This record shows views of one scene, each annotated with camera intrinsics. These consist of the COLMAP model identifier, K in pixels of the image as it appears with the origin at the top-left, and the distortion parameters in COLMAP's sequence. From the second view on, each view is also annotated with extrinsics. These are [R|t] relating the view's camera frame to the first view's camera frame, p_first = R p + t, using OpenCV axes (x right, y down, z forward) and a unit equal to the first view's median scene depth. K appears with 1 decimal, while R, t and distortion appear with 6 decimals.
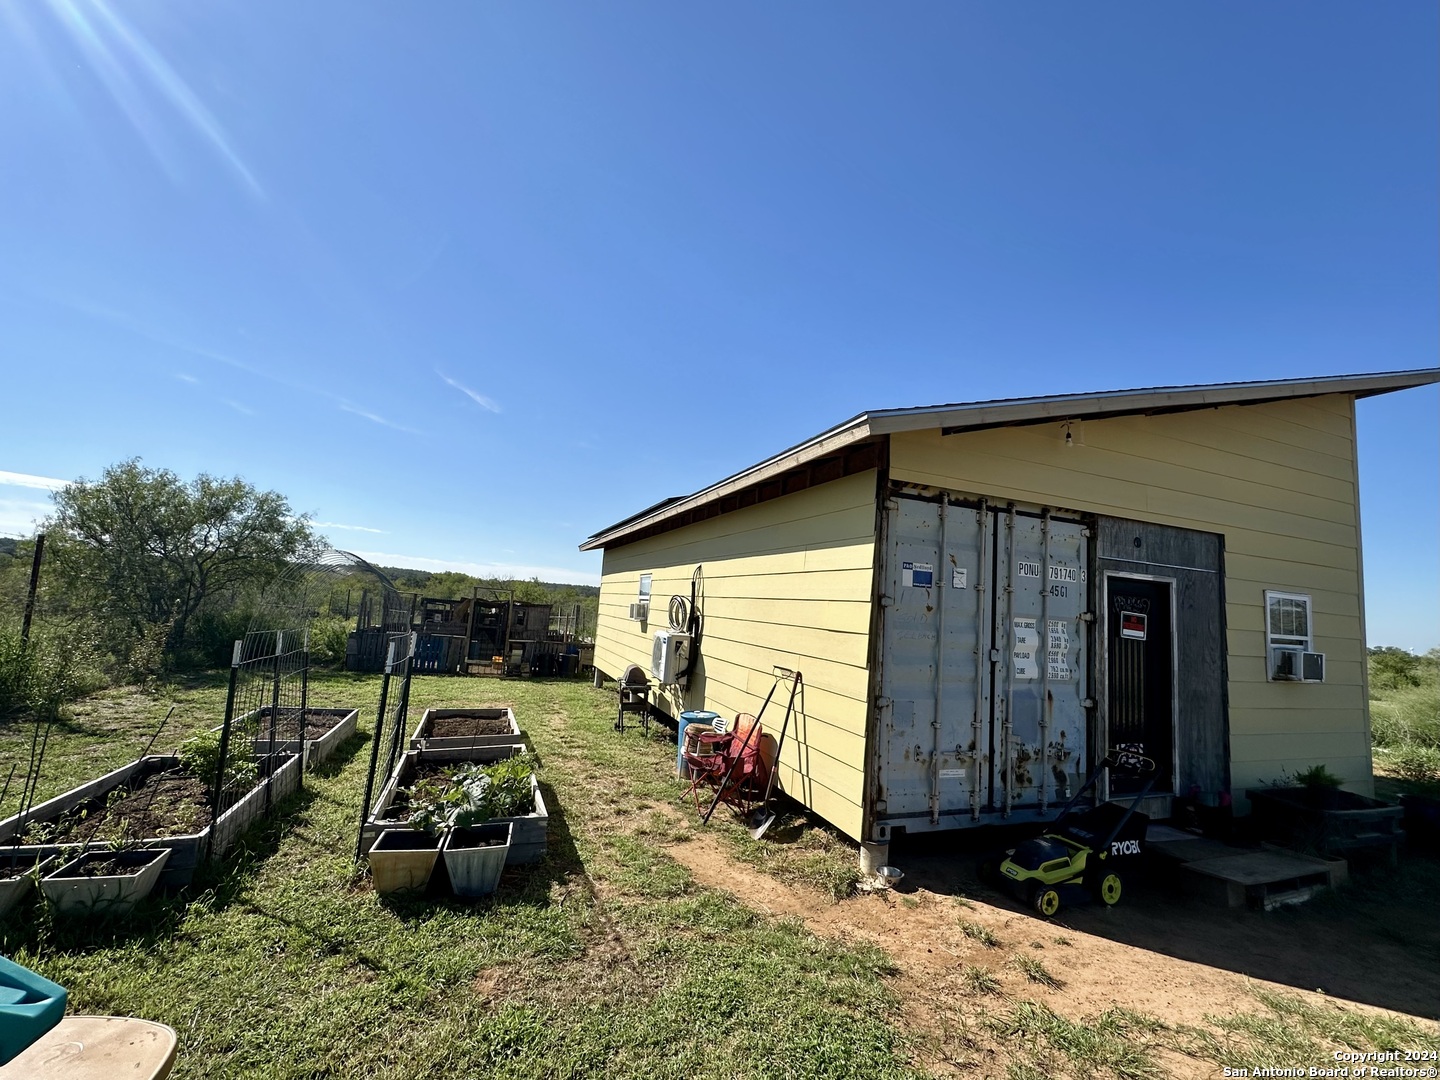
lens RADIAL K [[576.4, 0, 720.0], [0, 576.4, 540.0], [0, 0, 1]] dist [-0.009836, -0.000001]
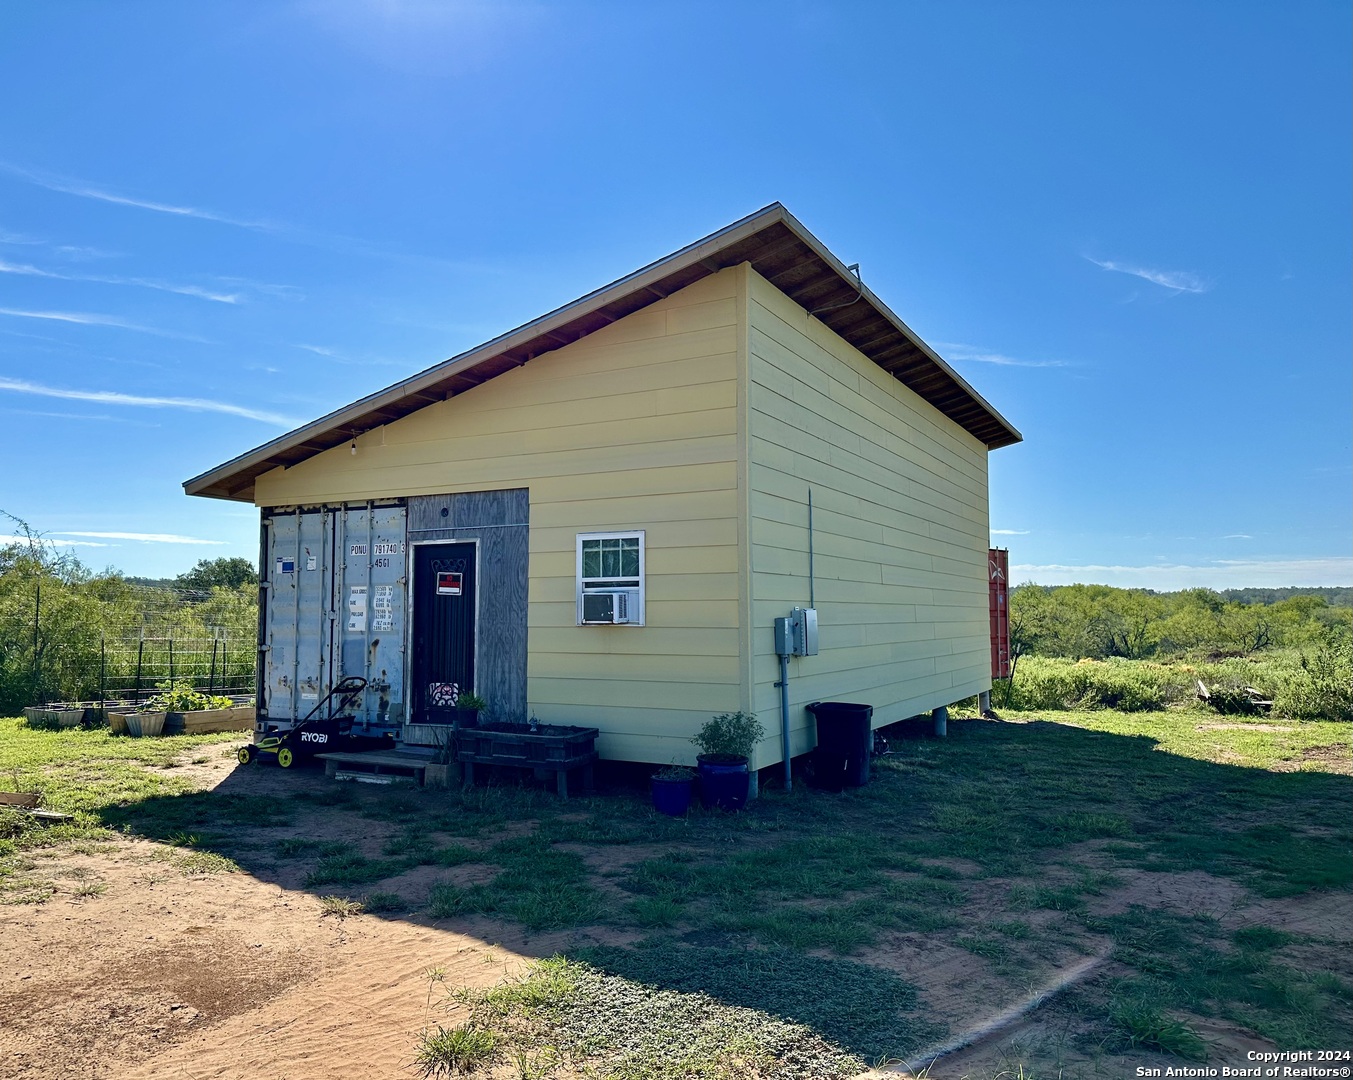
lens RADIAL K [[997.9, 0, 676.5], [0, 997.9, 540.0], [0, 0, 1]] dist [0.142385, -0.000197]
pose [[0.655667, -0.126766, -0.744333, 2.758143], [0.132136, 0.989857, -0.052186, 0.247469], [0.743398, -0.064137, 0.665767, -0.012840]]
